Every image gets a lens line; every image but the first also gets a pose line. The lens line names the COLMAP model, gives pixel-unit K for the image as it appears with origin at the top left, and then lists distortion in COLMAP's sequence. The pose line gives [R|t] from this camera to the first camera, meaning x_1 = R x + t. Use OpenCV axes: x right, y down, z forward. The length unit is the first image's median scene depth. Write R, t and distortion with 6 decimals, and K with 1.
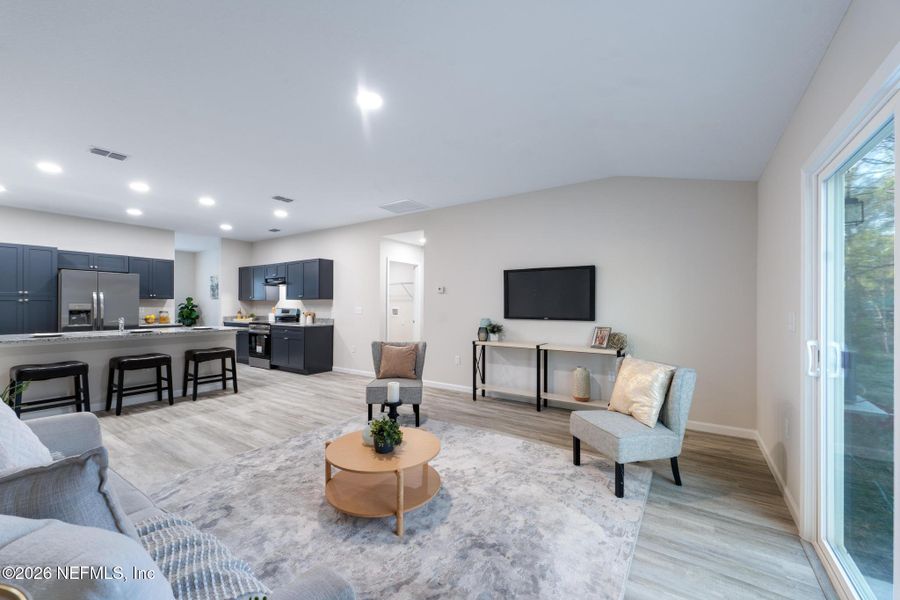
lens RADIAL K [[359.0, 0, 448.0], [0, 359.0, 303.0], [0, 0, 1]] dist [0.000204, 0.000840]
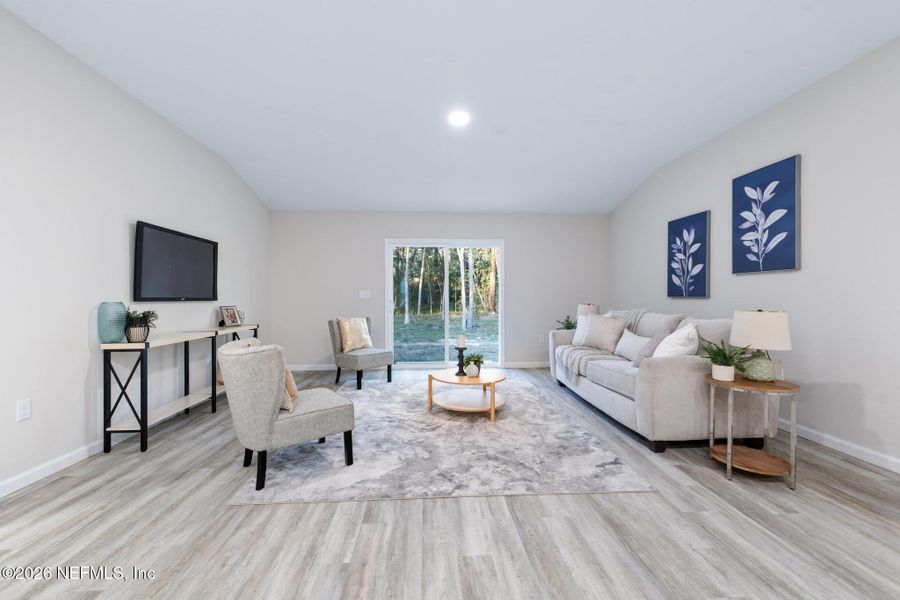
lens RADIAL K [[364.4, 0, 447.1], [0, 364.4, 296.8], [0, 0, 1]] dist [0.001679, -0.000328]
pose [[-0.610128, -0.000227, 0.792303, -0.484650], [-0.004317, 0.999986, -0.003038, 0.026503], [-0.792291, -0.005274, -0.610121, 0.726745]]
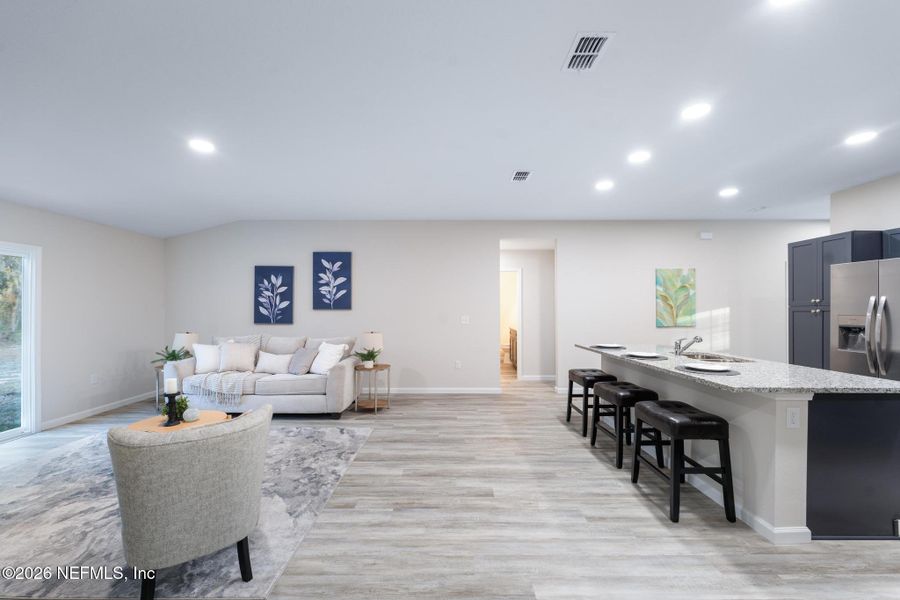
lens RADIAL K [[364.4, 0, 449.1], [0, 364.4, 303.9], [0, 0, 1]] dist [0.001679, -0.000328]
pose [[-0.826690, -0.010003, -0.562569, -0.087630], [0.001574, 0.999797, -0.020090, -0.006177], [0.562656, -0.017494, -0.826506, 0.982823]]
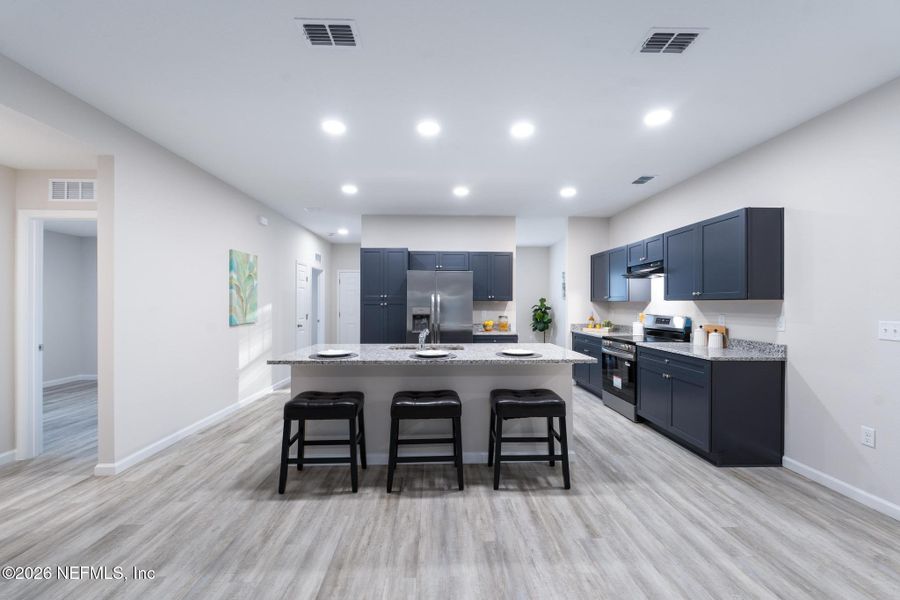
lens RADIAL K [[359.0, 0, 449.4], [0, 359.0, 303.4], [0, 0, 1]] dist [0.000204, 0.000840]
pose [[0.591934, -0.000310, -0.805986, -0.228205], [0.003630, 0.999991, 0.002282, -0.008674], [0.805978, -0.004276, 0.591930, 0.459652]]
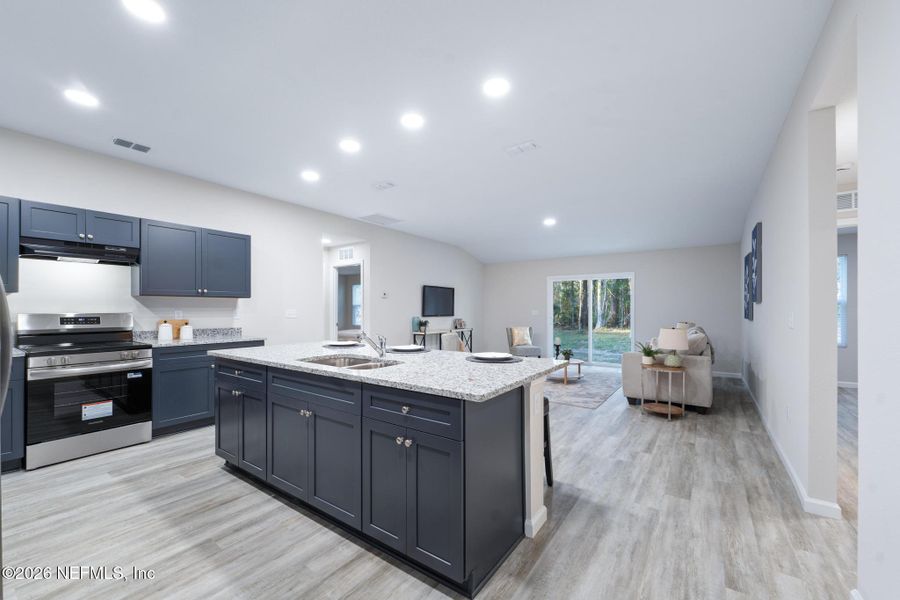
lens RADIAL K [[364.4, 0, 444.0], [0, 364.4, 308.7], [0, 0, 1]] dist [0.001679, -0.000328]
pose [[0.031695, -0.000905, 0.999497, -1.061934], [-0.009270, 0.999956, 0.001199, 0.004805], [-0.999455, -0.009304, 0.031685, 0.650973]]
